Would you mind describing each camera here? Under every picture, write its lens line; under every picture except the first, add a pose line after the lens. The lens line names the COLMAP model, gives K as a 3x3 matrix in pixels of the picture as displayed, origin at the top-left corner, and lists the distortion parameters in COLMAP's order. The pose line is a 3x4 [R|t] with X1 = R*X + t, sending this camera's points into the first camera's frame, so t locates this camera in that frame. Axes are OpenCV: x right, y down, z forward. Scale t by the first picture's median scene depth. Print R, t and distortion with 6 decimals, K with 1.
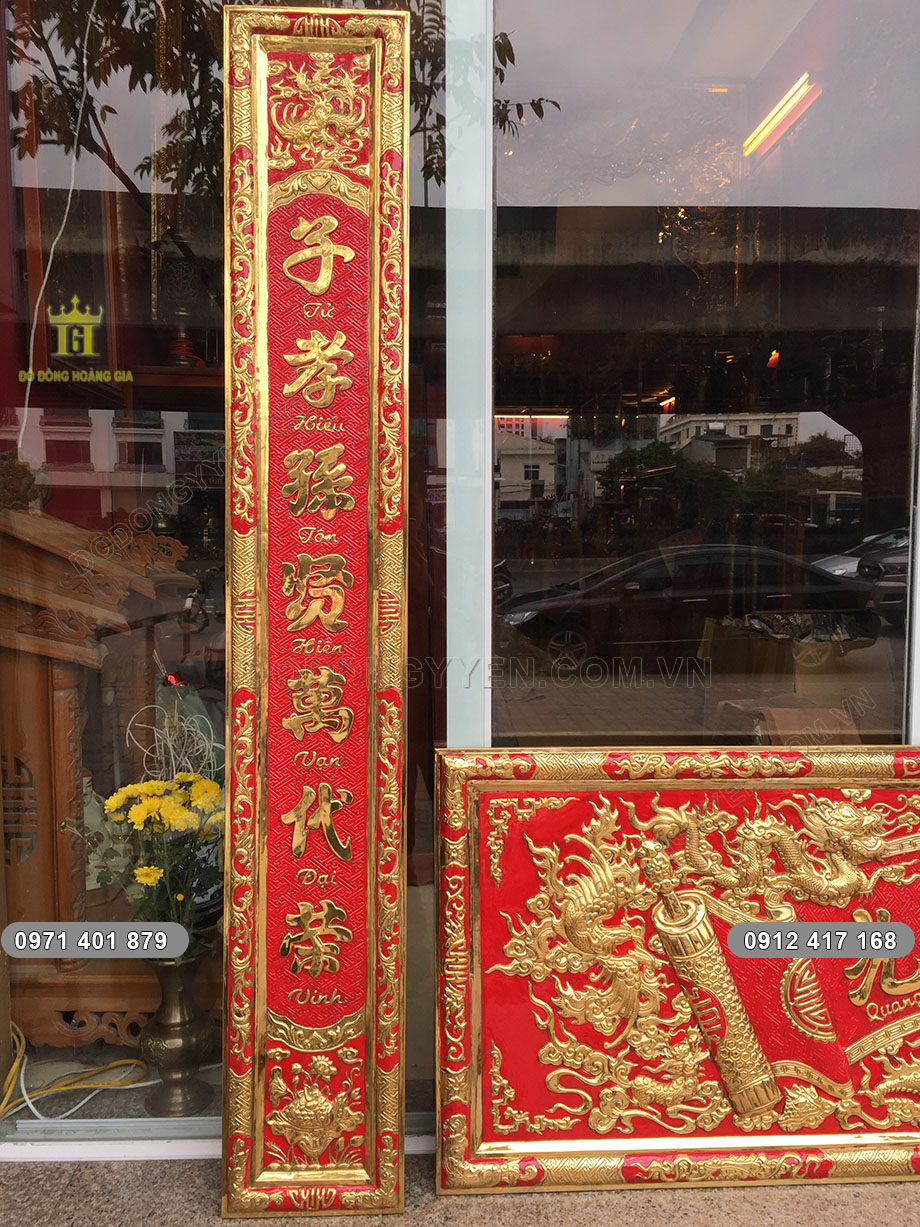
lens RADIAL K [[1052.0, 0, 458.2], [0, 1052.0, 609.1], [0, 0, 1]] dist [0.083852, -0.122513]
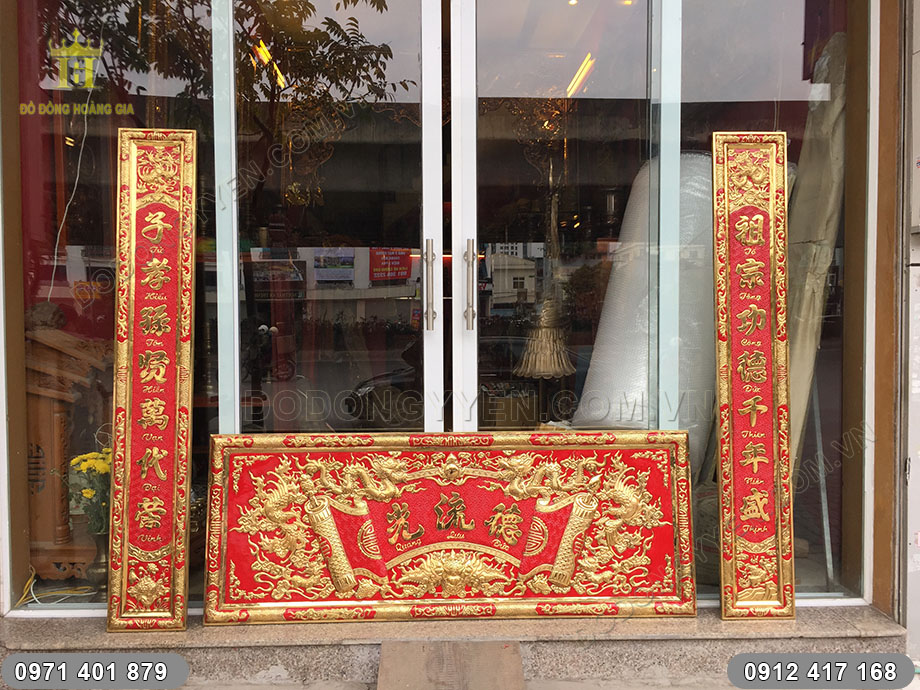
lens RADIAL K [[788.8, 0, 460.0], [0, 788.8, 345.0], [0, 0, 1]] dist [0.083852, -0.122513]
pose [[0.999996, -0.001709, -0.002371, 0.529835], [0.001573, 0.998419, -0.056182, 0.034888], [0.002463, 0.056178, 0.998418, -0.751062]]
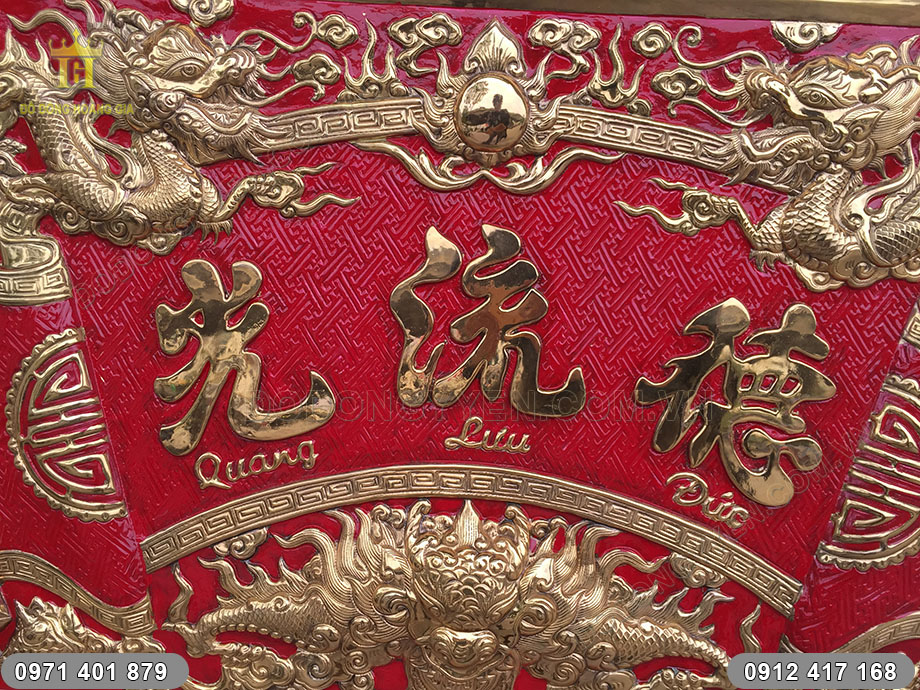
lens RADIAL K [[788.8, 0, 460.0], [0, 788.8, 345.0], [0, 0, 1]] dist [0.083852, -0.122513]
pose [[0.994659, 0.073073, -0.072893, 0.525777], [-0.060862, 0.985630, 0.157575, 0.260043], [0.083360, -0.152297, 0.984813, 0.668893]]
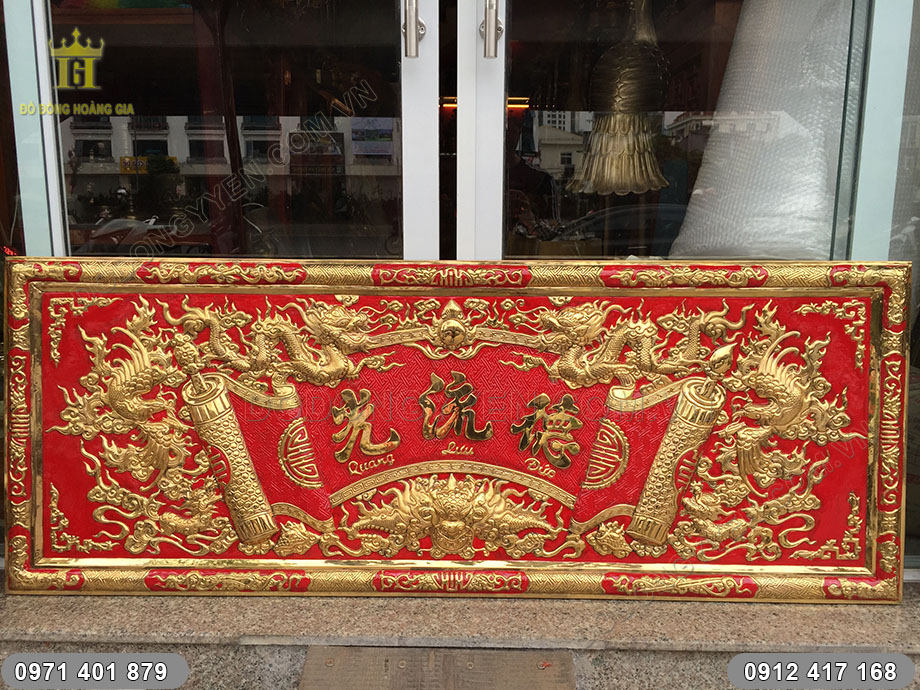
lens RADIAL K [[788.8, 0, 460.0], [0, 788.8, 345.0], [0, 0, 1]] dist [0.083852, -0.122513]
pose [[0.998429, 0.016097, -0.053665, 0.567200], [-0.010876, 0.995303, 0.096194, 0.139684], [0.054961, -0.095459, 0.993915, 0.081290]]
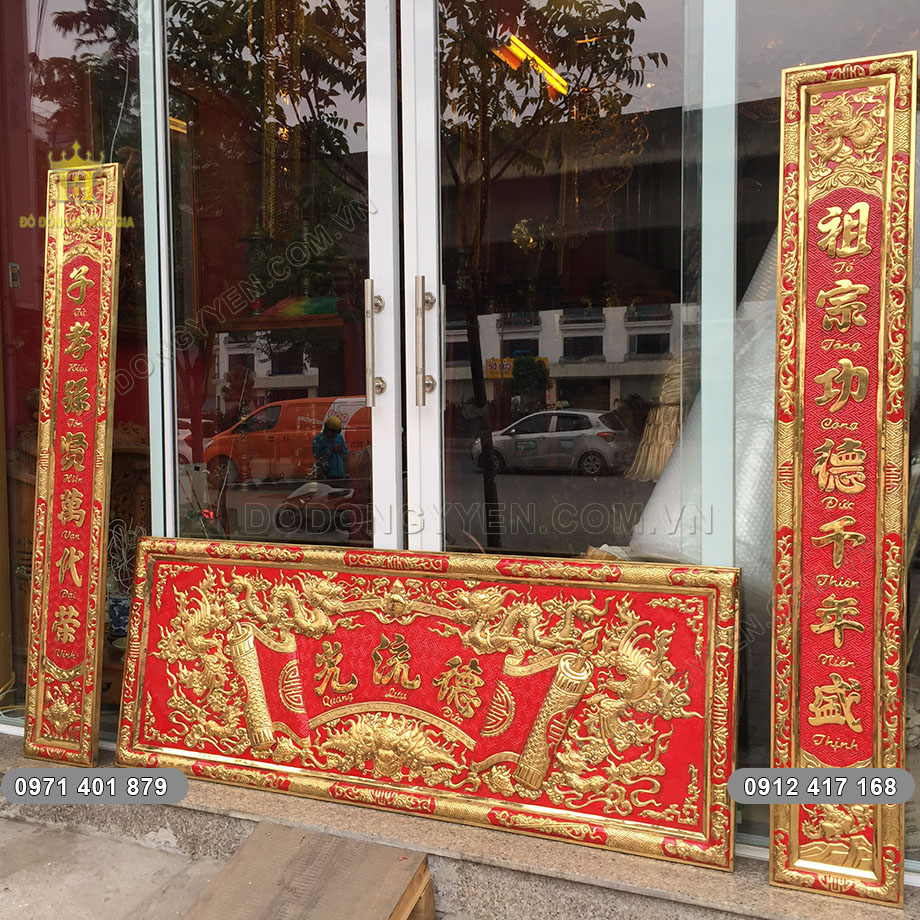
lens RADIAL K [[1038.3, 0, 457.5], [0, 1038.3, 456.9], [0, 0, 1]] dist [0.070727, -0.070120]
pose [[0.892028, 0.013927, -0.451765, 1.336149], [-0.031108, 0.999047, -0.030626, 0.030212], [0.450908, 0.041373, 0.891611, -0.418476]]
